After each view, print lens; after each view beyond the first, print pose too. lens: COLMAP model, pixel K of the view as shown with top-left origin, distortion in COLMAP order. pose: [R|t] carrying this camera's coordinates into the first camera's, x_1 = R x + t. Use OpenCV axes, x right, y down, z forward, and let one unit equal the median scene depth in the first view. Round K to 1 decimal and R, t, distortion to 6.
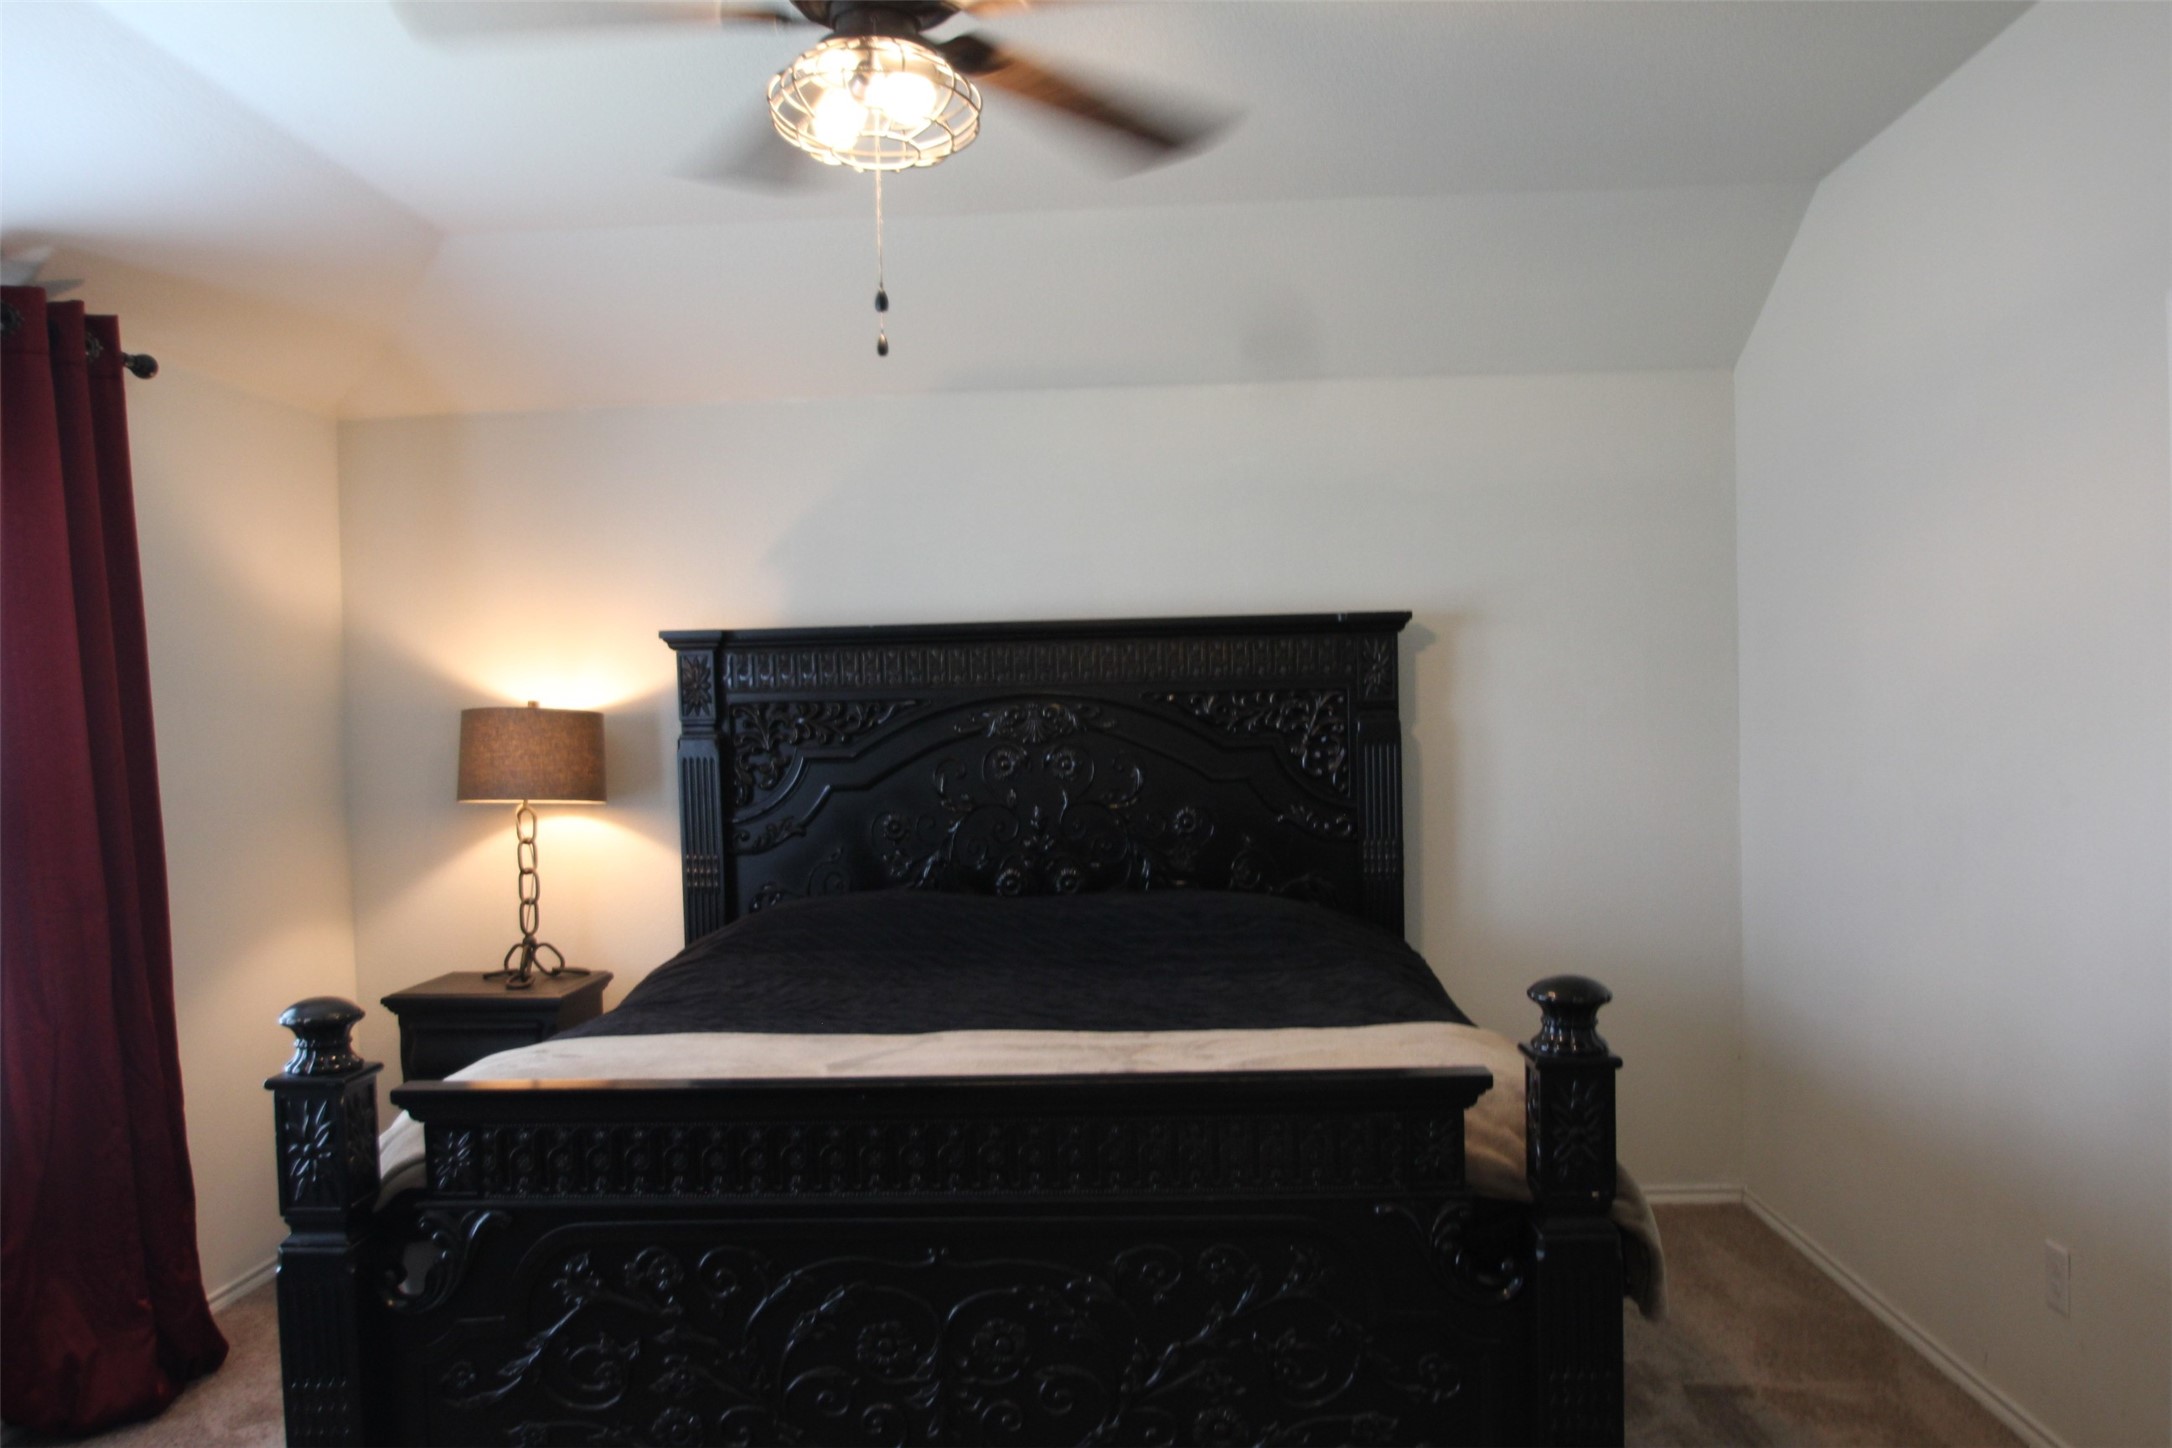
lens RADIAL K [[1628.6, 0, 1098.8], [0, 1628.6, 771.1], [0, 0, 1]] dist [-0.037333, -0.006006]
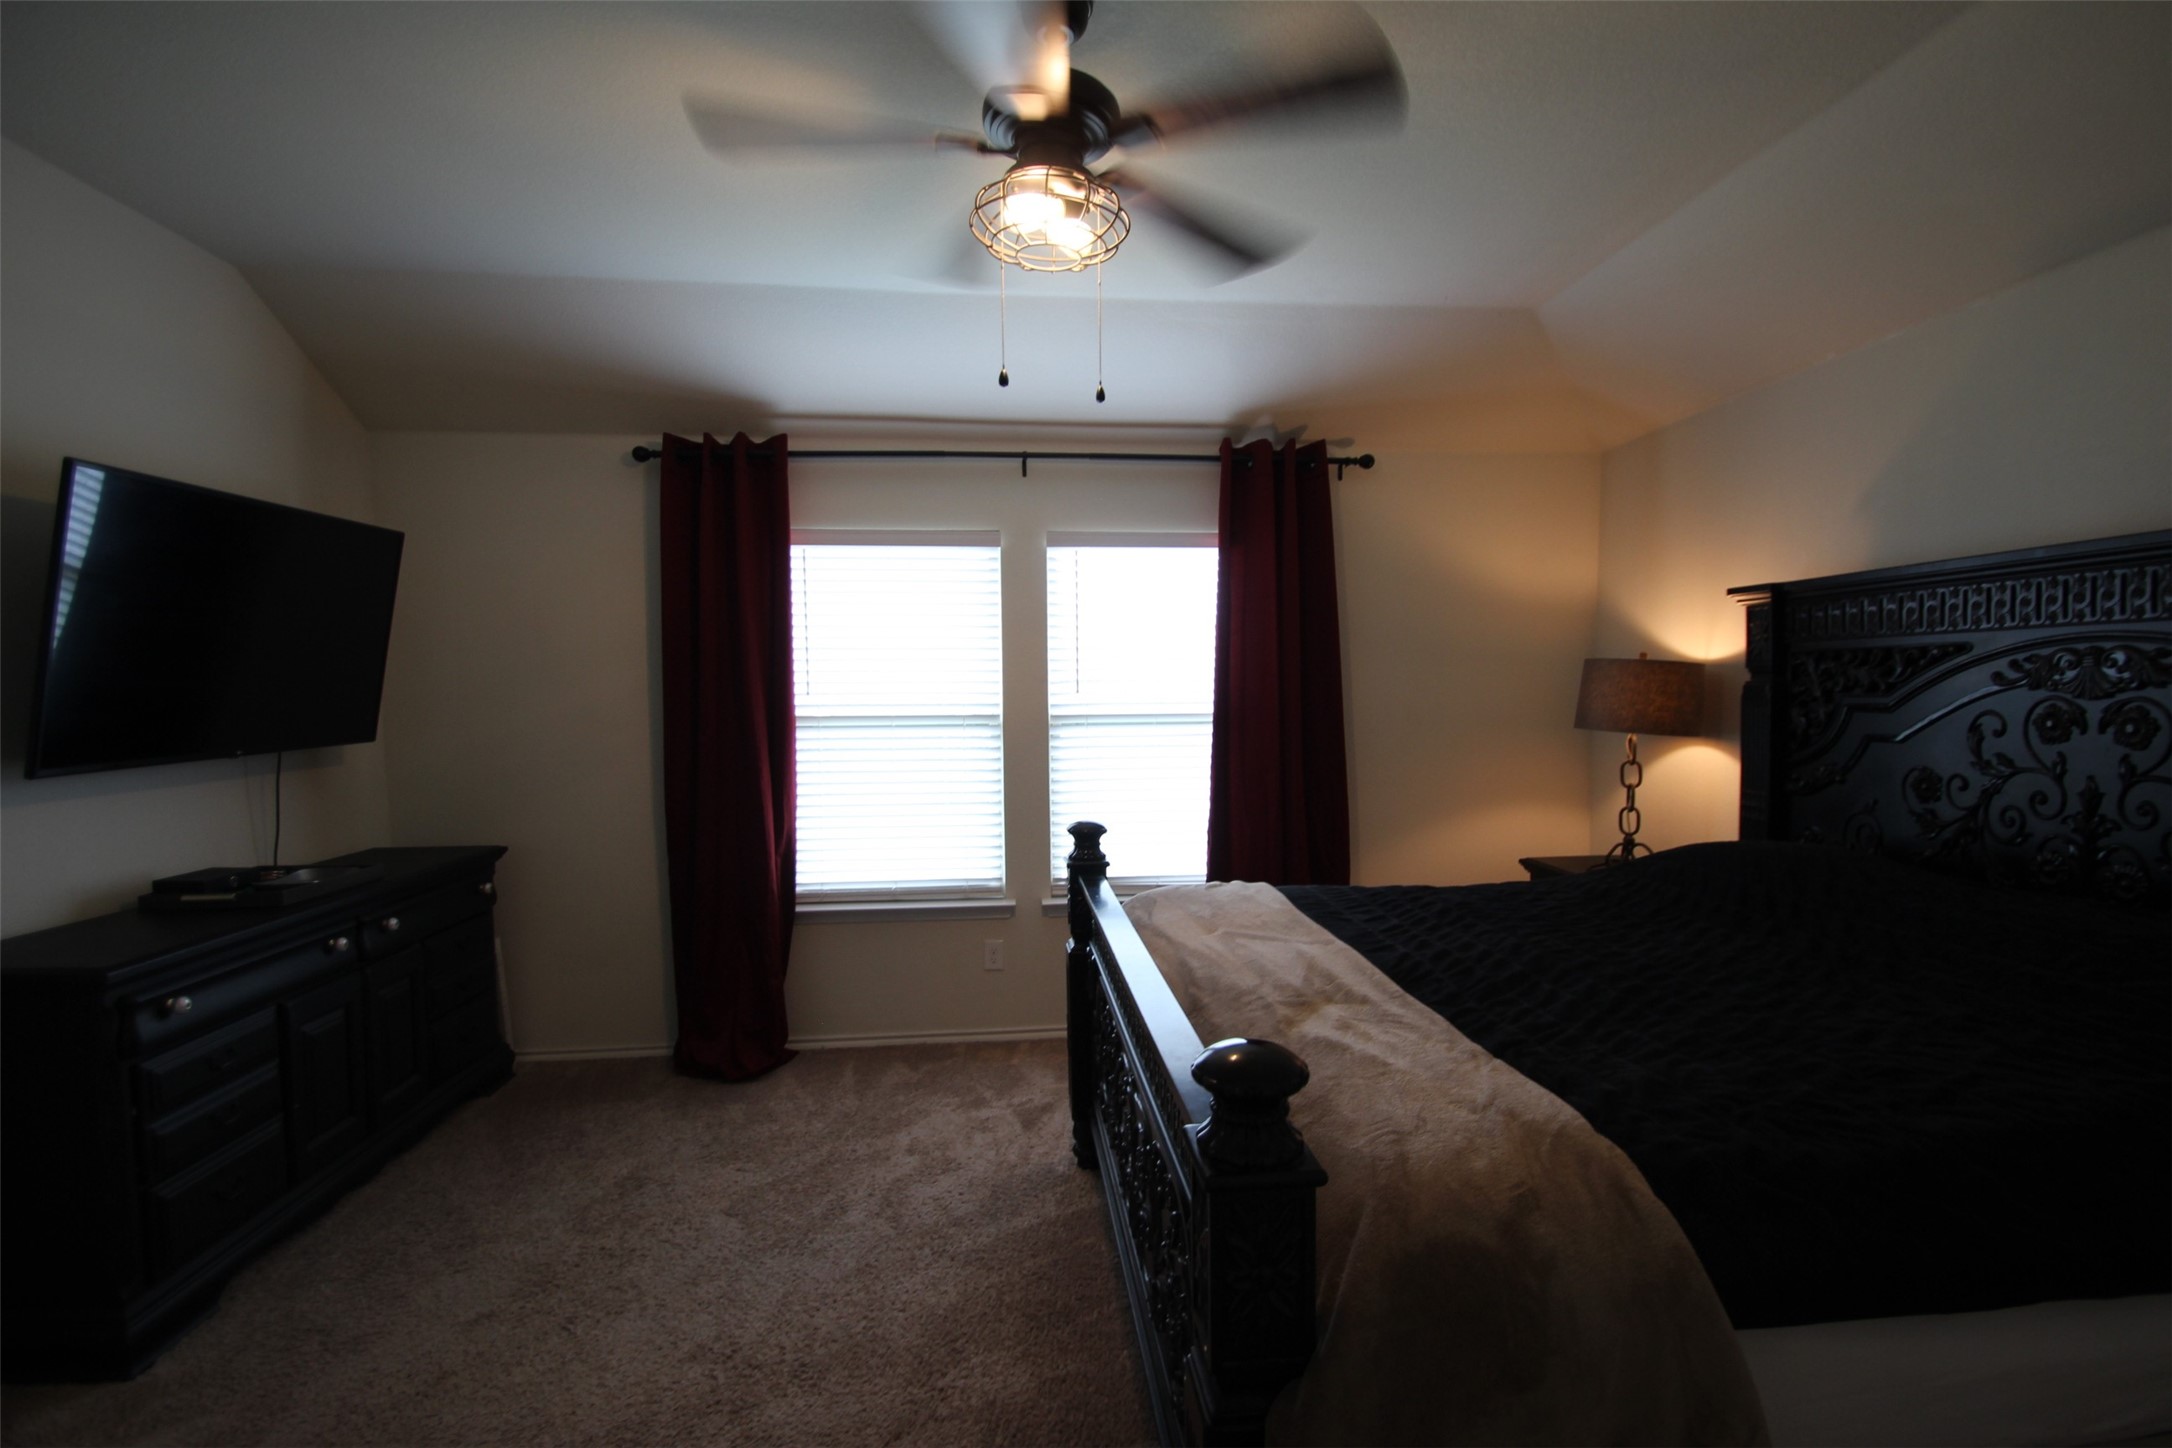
lens RADIAL K [[1008.3, 0, 1100.0], [0, 1008.3, 762.2], [0, 0, 1]] dist [0.018187, -0.020054]
pose [[0.137718, 0.091597, -0.986227, 0.426630], [-0.022658, 0.995745, 0.089317, -0.021466], [0.990212, 0.010045, 0.139207, 0.527599]]
